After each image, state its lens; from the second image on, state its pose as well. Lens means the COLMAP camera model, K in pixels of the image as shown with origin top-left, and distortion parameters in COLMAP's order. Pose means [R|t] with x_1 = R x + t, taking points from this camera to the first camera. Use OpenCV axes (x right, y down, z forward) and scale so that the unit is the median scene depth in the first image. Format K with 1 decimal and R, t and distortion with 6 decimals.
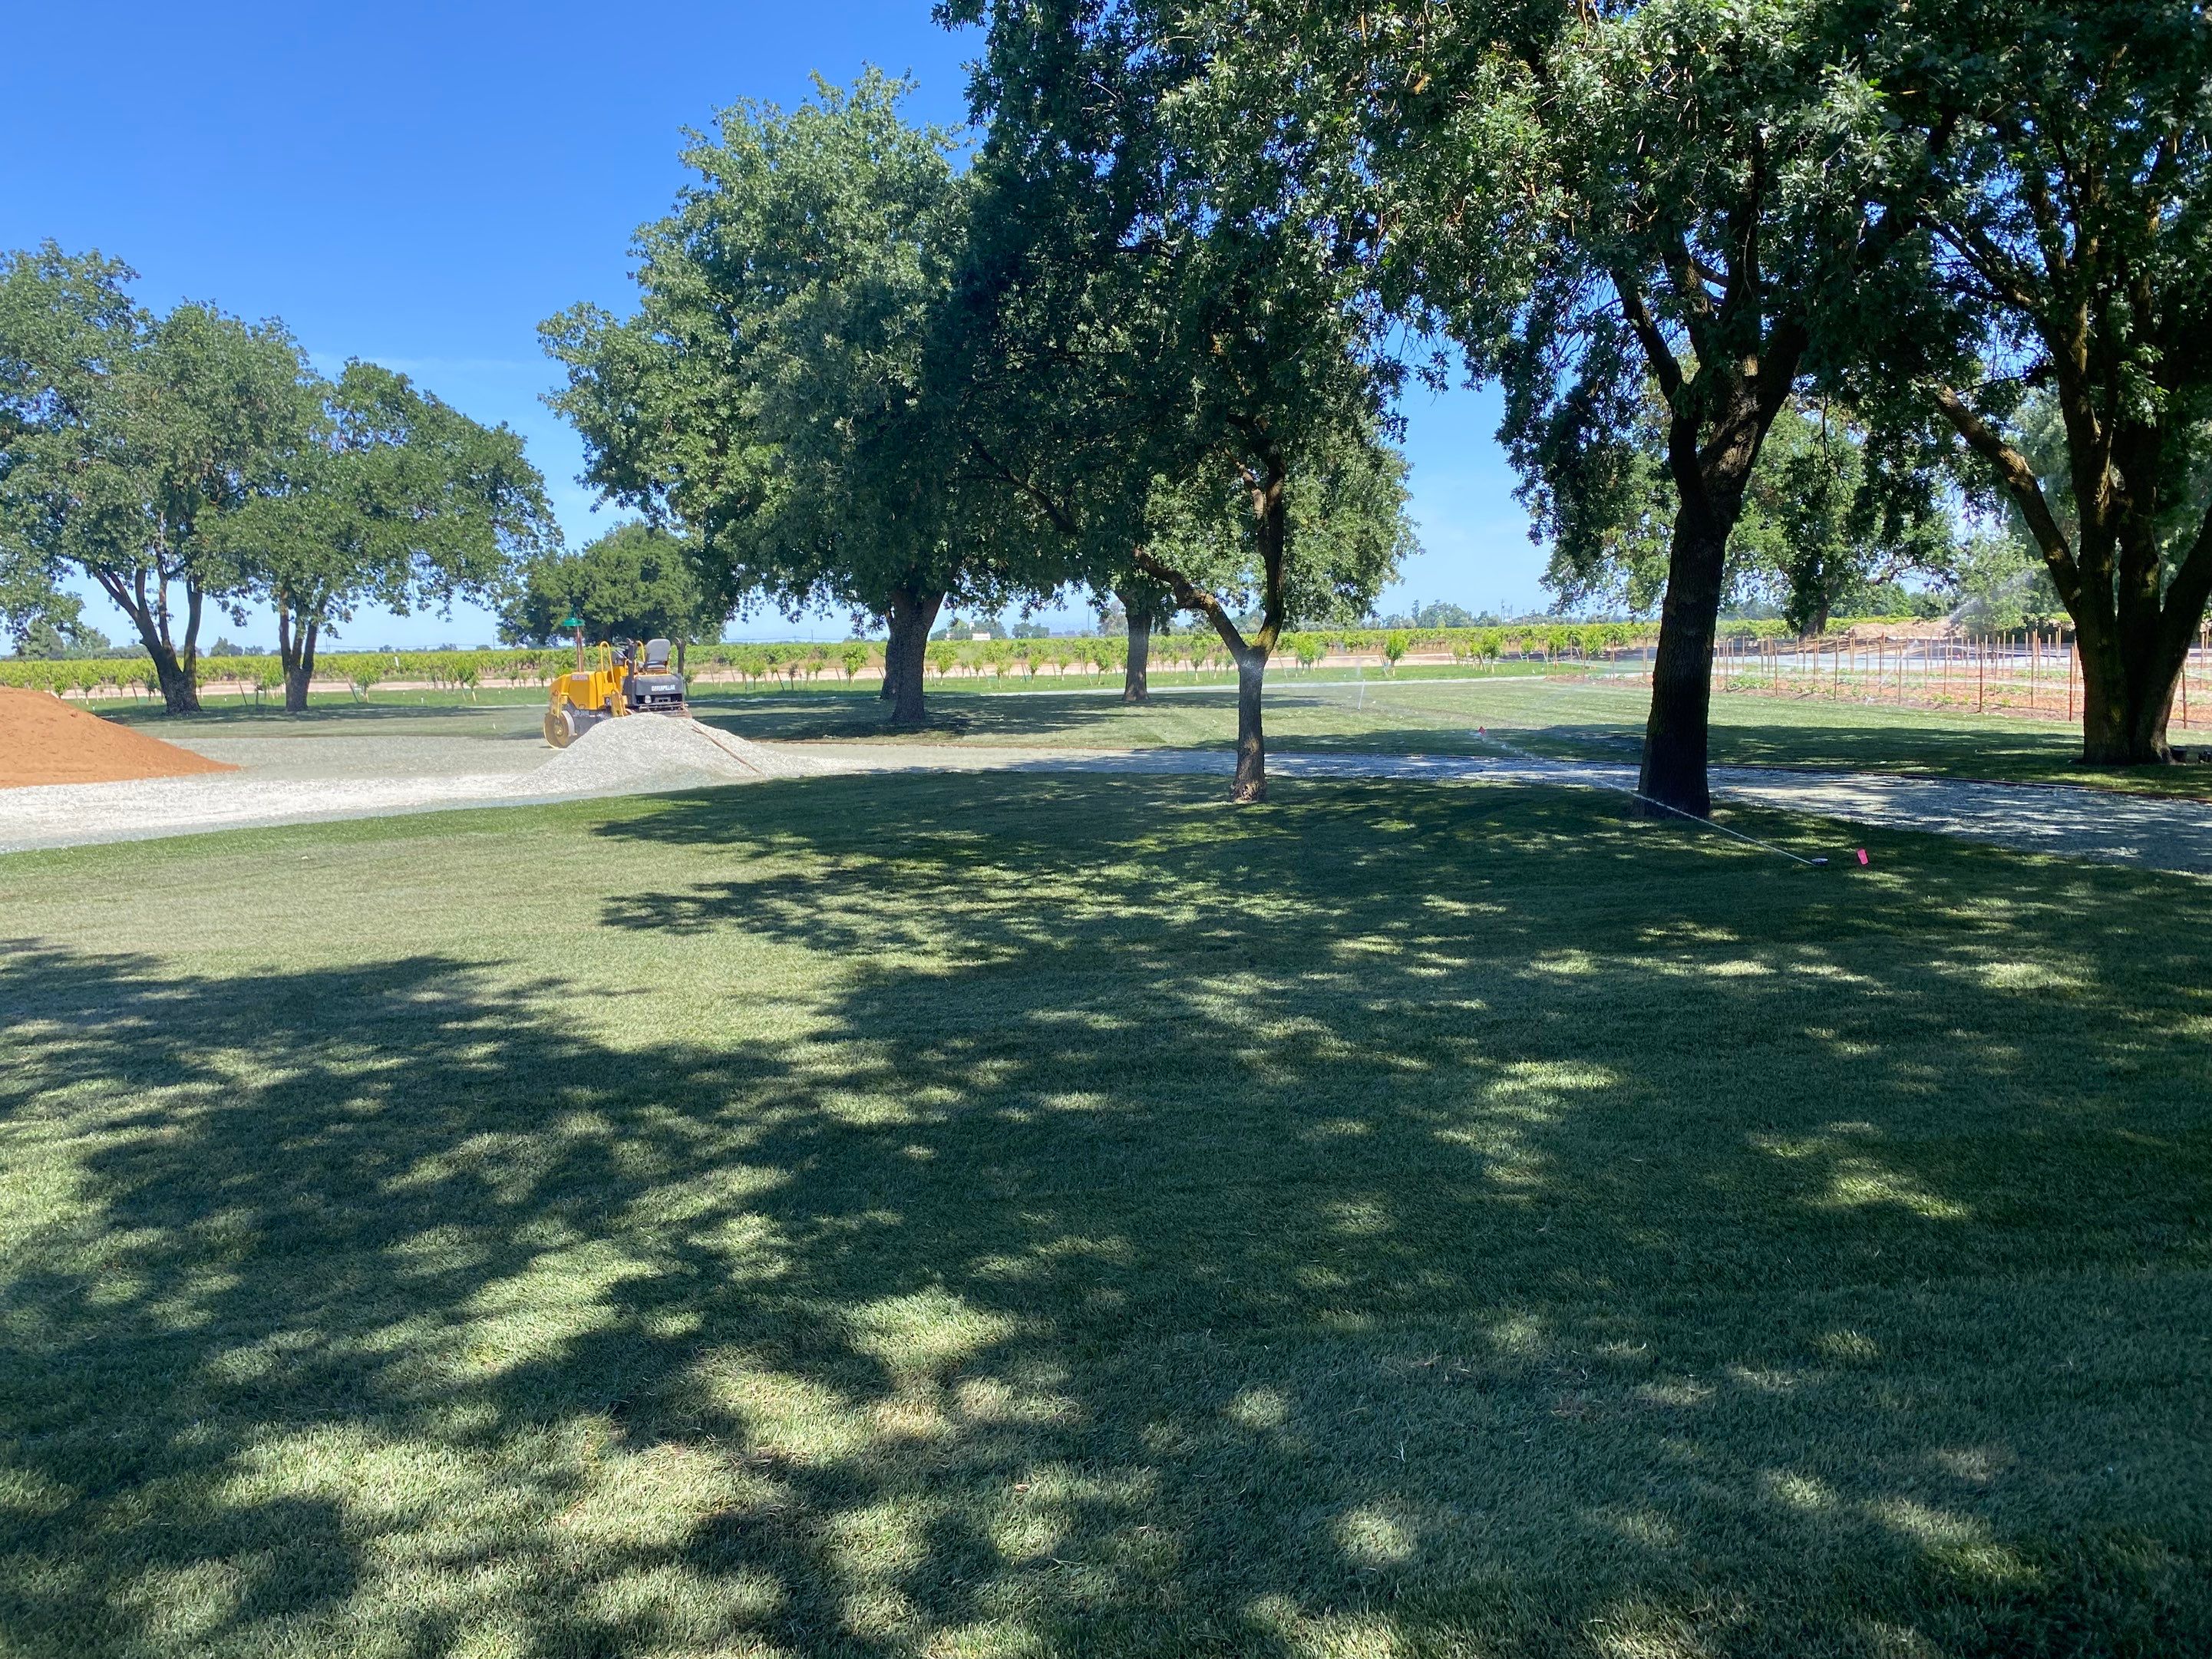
lens RADIAL K [[1690.7, 0, 1081.3], [0, 1690.7, 832.0], [0, 0, 1]] dist [-0.002305, 0.008881]
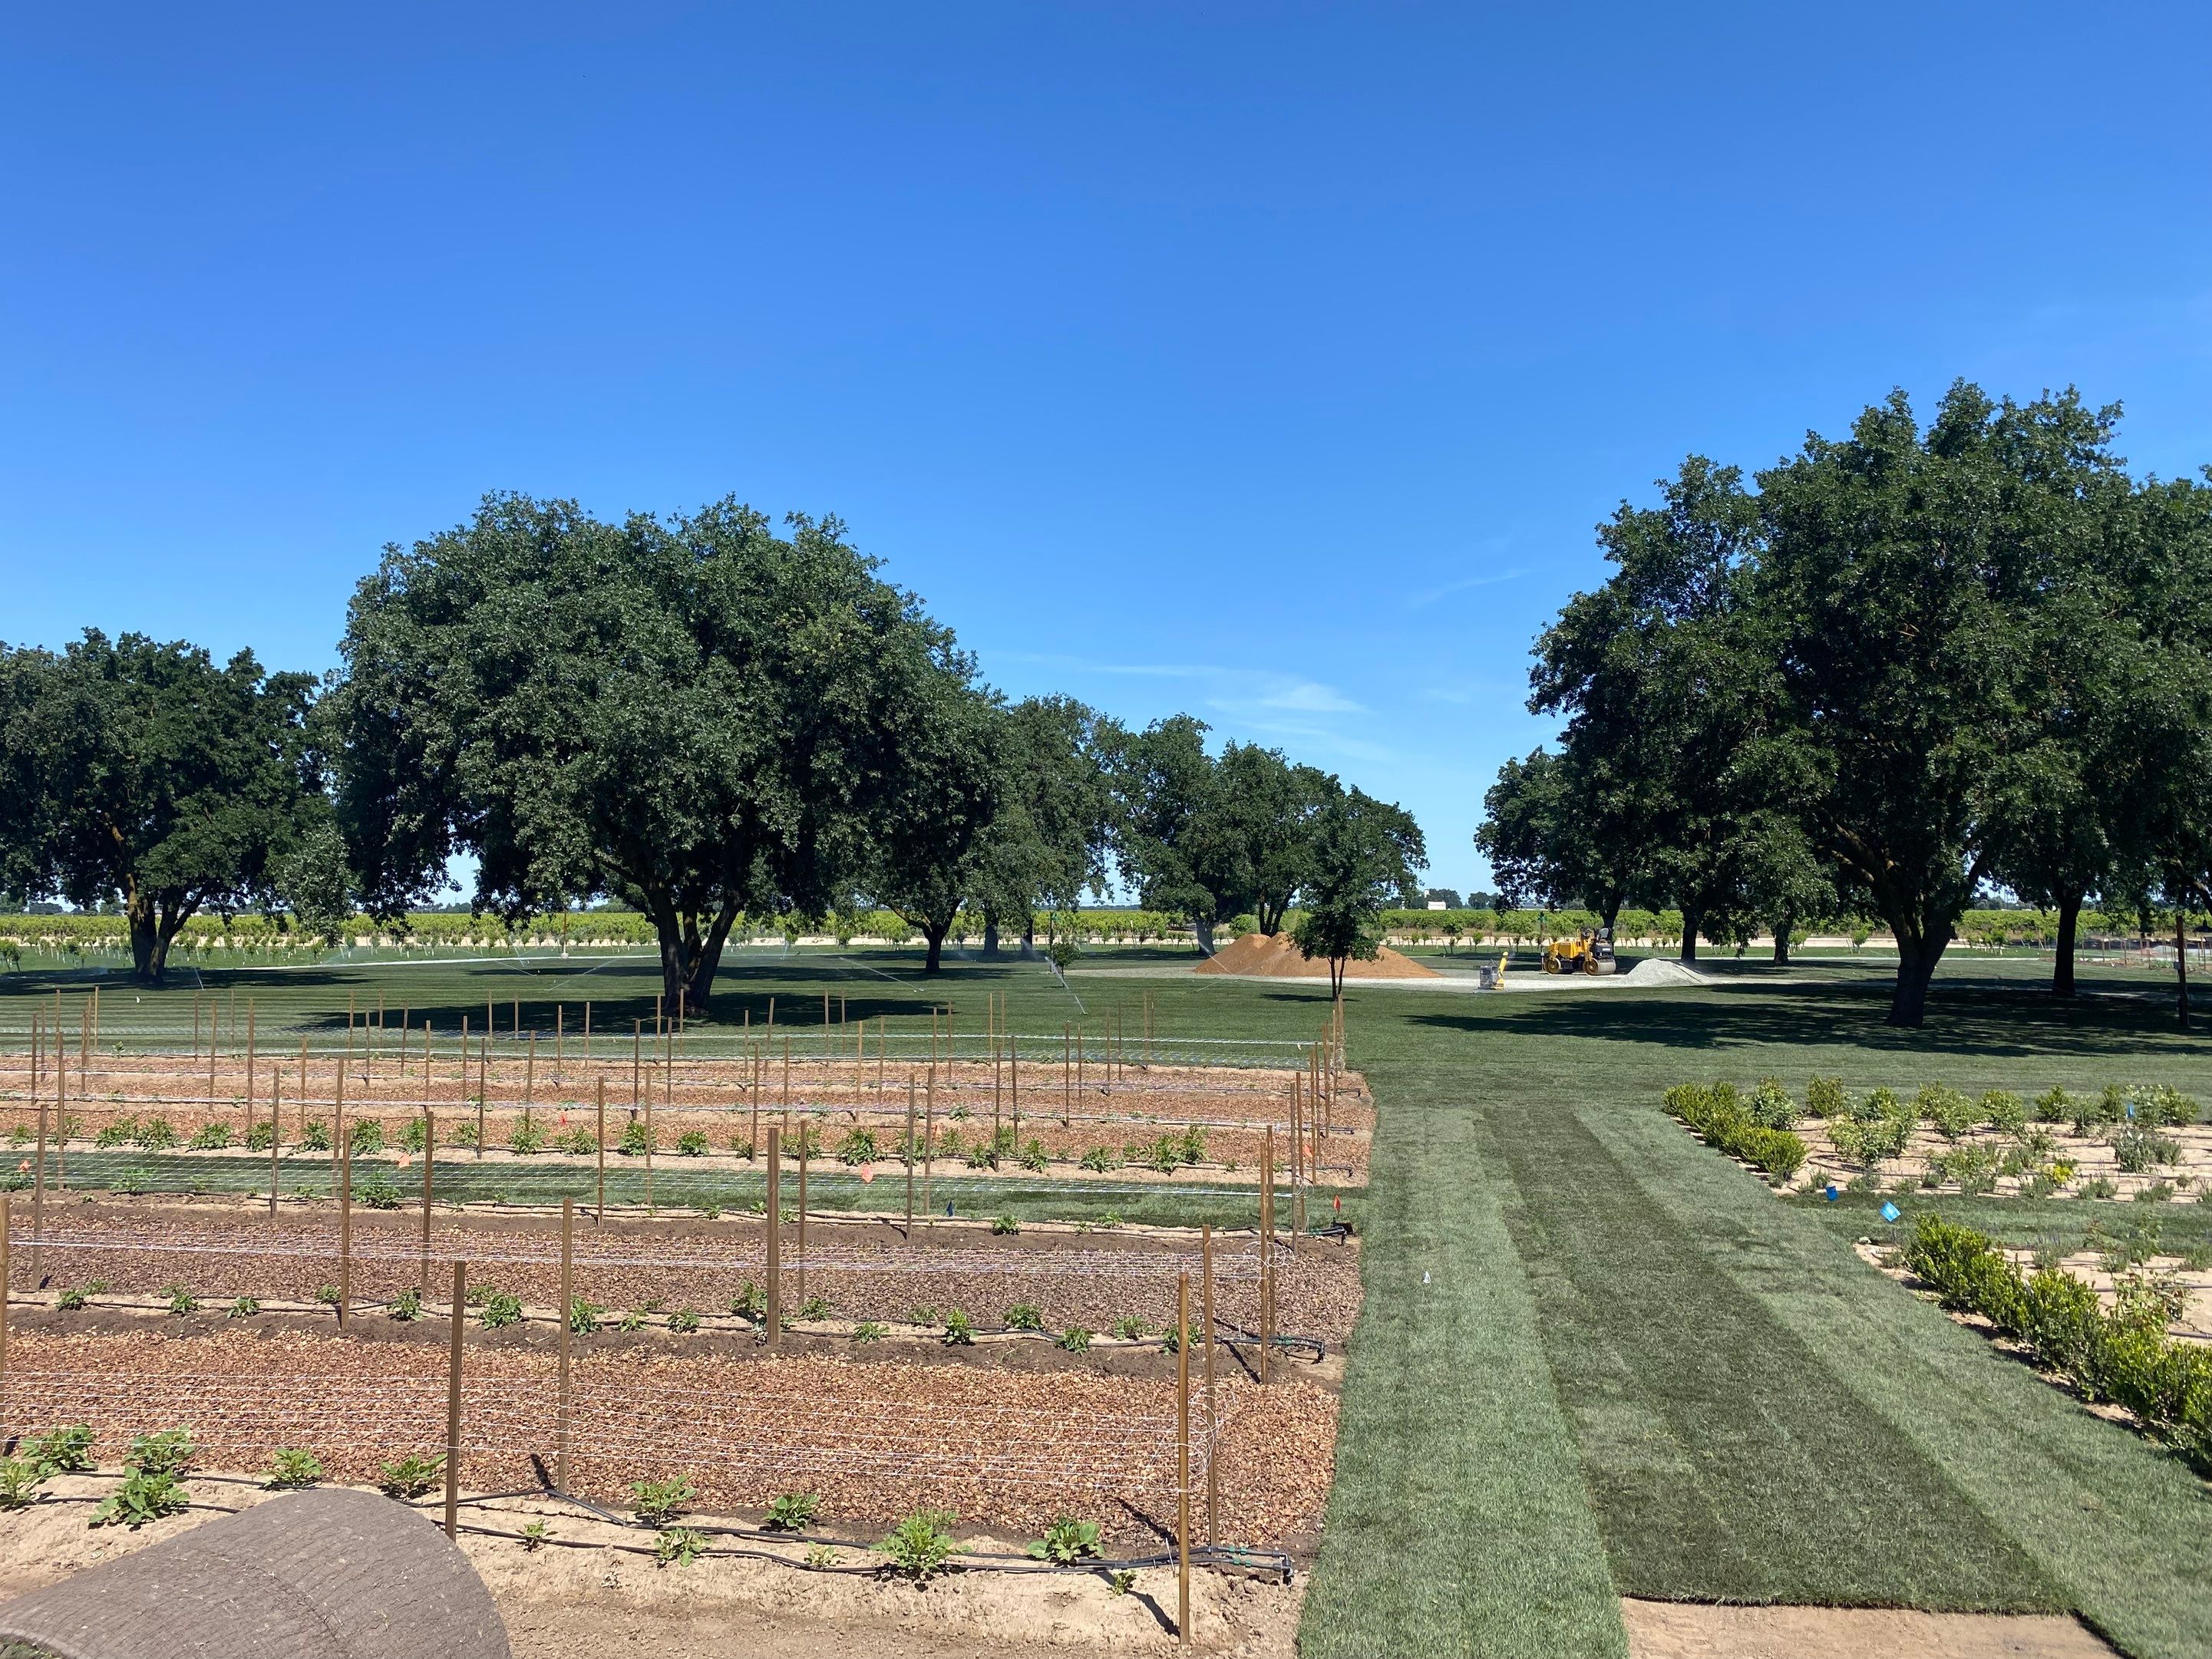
lens RADIAL K [[1690.7, 0, 1081.3], [0, 1690.7, 832.0], [0, 0, 1]] dist [-0.002305, 0.008881]
pose [[0.966665, 0.009482, -0.255870, -0.156330], [-0.049185, 0.987580, -0.149220, 0.060264], [0.251278, 0.156831, 0.955125, -0.630649]]
